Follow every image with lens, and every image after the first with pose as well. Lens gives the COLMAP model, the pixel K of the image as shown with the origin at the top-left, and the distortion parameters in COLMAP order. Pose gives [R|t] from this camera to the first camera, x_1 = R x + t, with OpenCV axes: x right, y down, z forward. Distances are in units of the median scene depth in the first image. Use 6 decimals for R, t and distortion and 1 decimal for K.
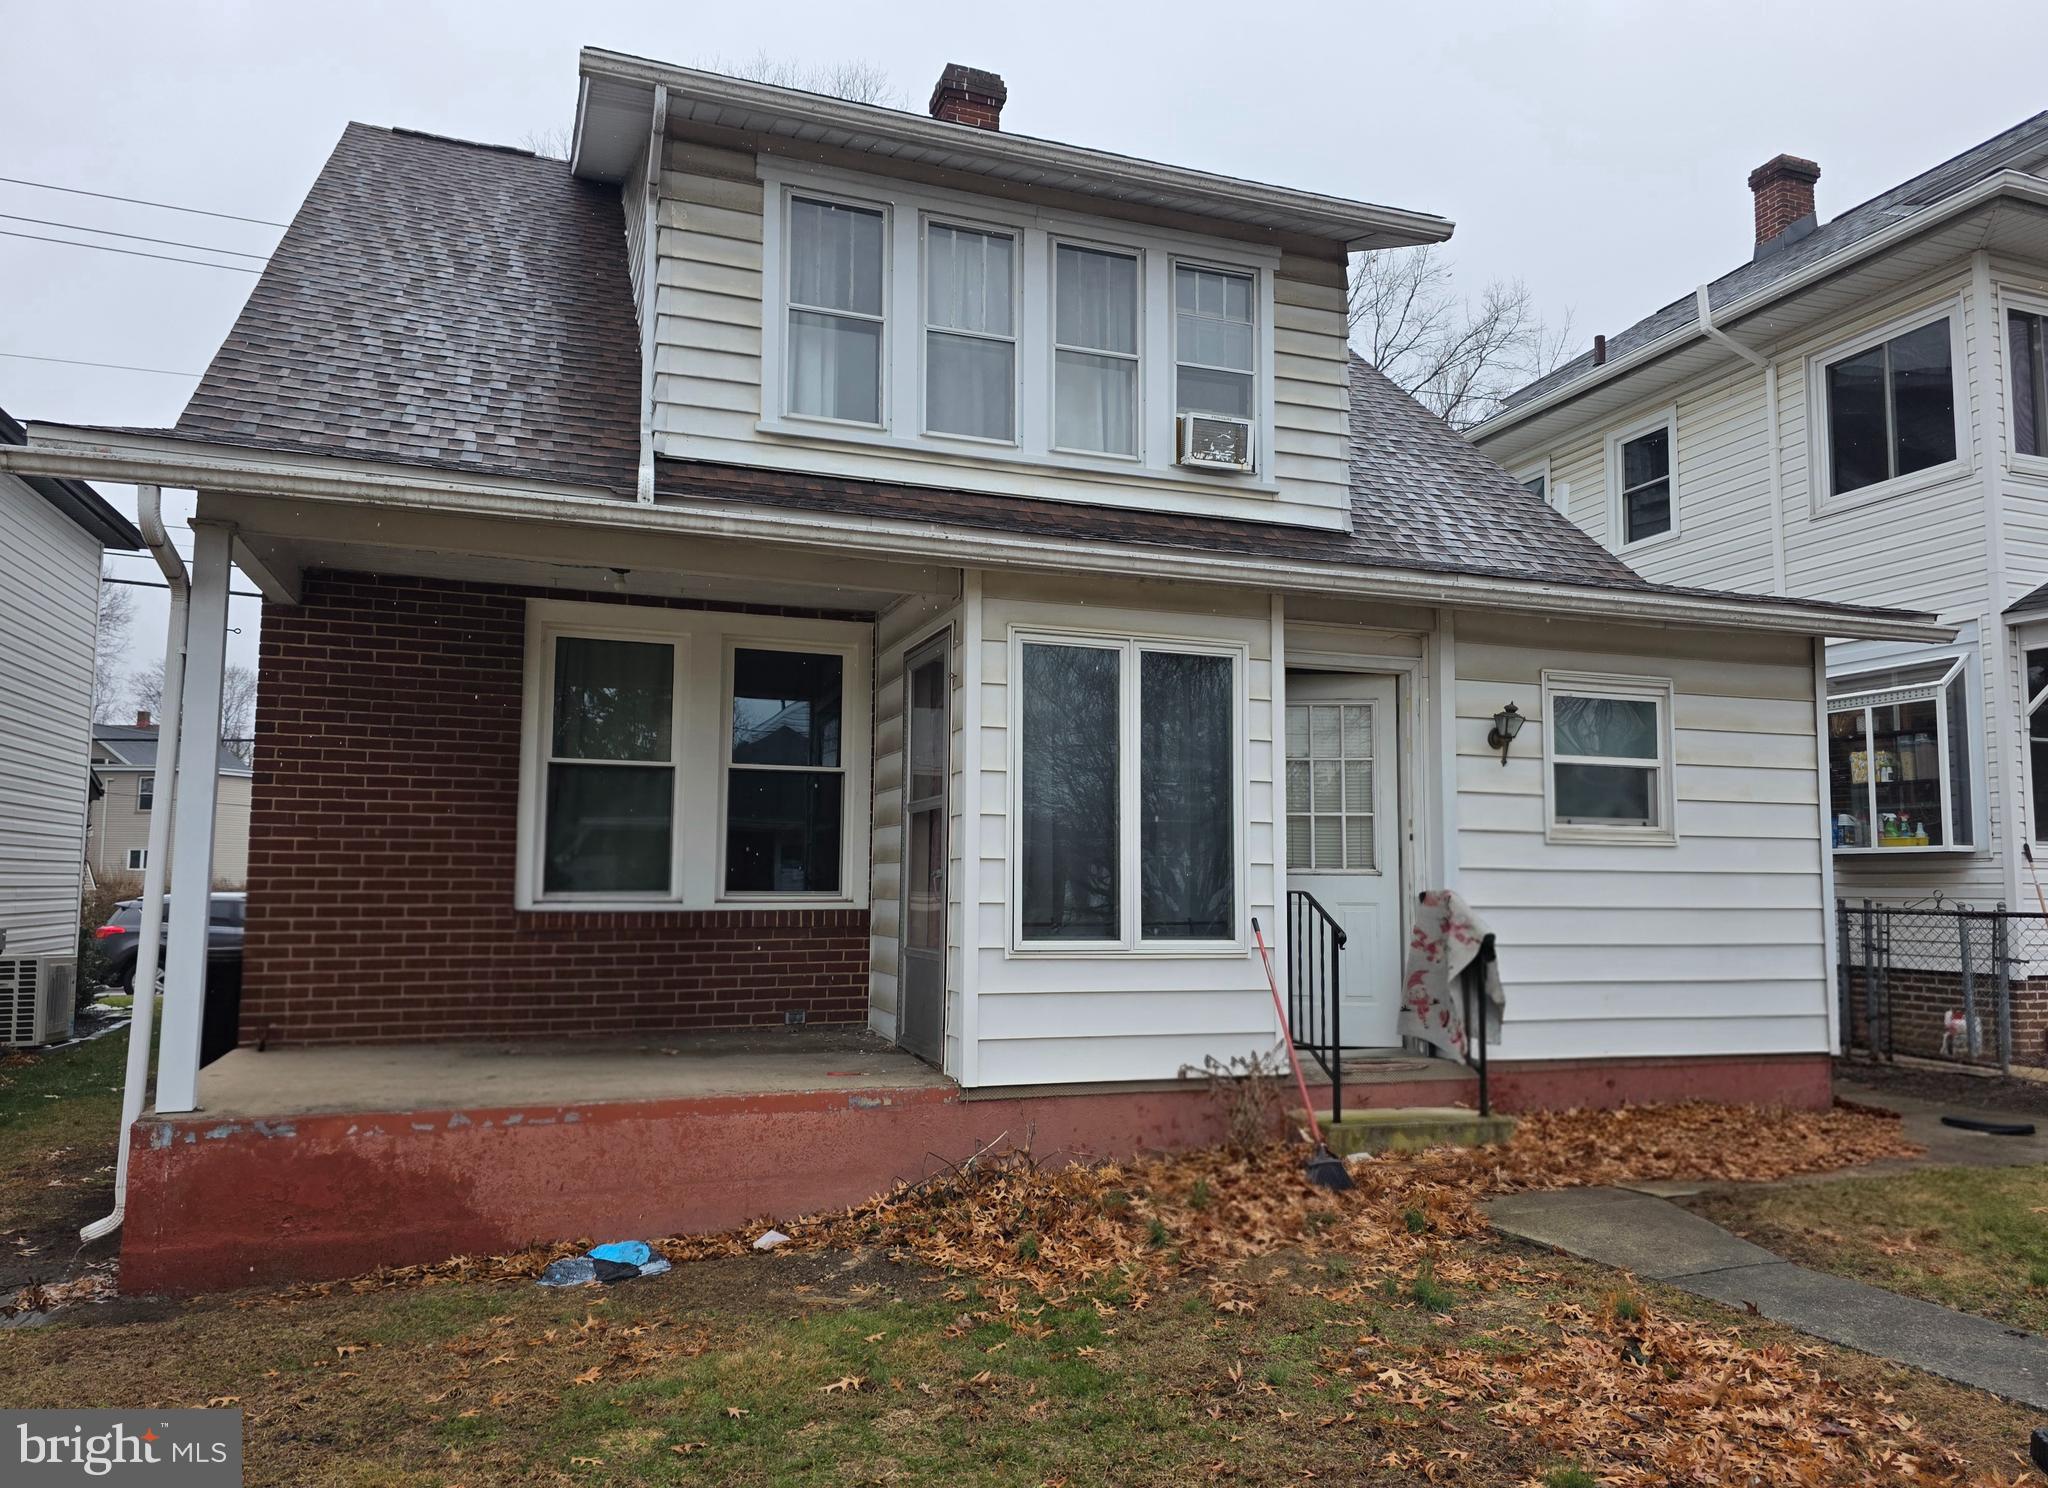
lens RADIAL K [[1375.7, 0, 1031.0], [0, 1375.7, 739.9], [0, 0, 1]] dist [0.042667, 0.001161]
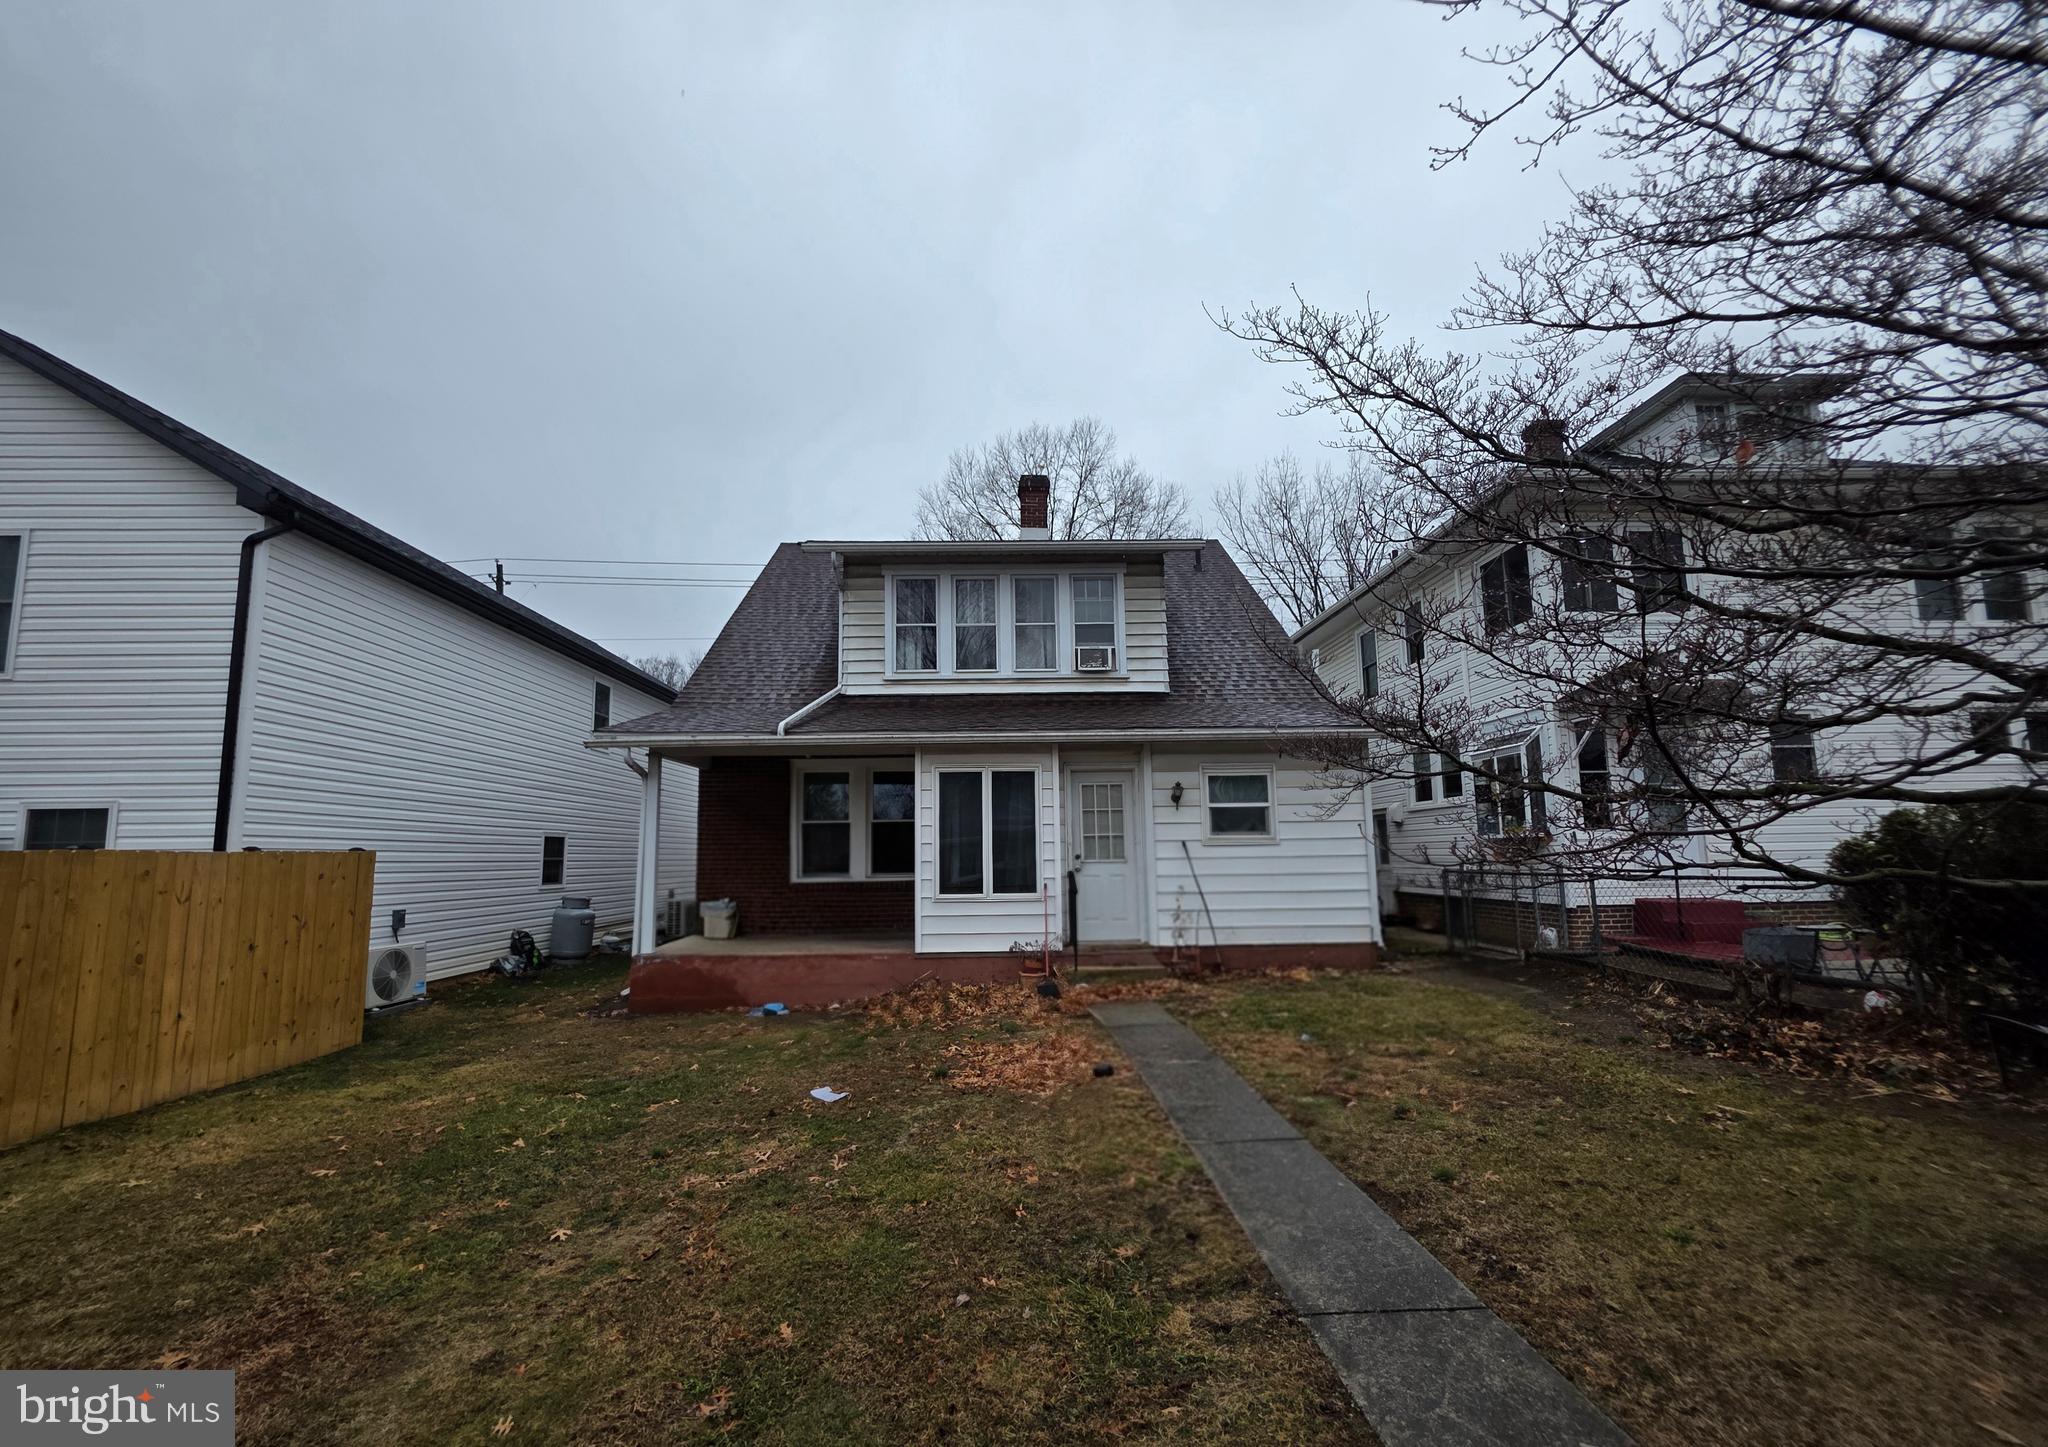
lens RADIAL K [[816.6, 0, 1016.6], [0, 816.6, 742.3], [0, 0, 1]] dist [0.000555, 0.000296]
pose [[0.947088, -0.066115, -0.314090, 0.513753], [0.055515, 0.997549, -0.042584, -0.047706], [0.316135, 0.022895, 0.948438, -0.299918]]
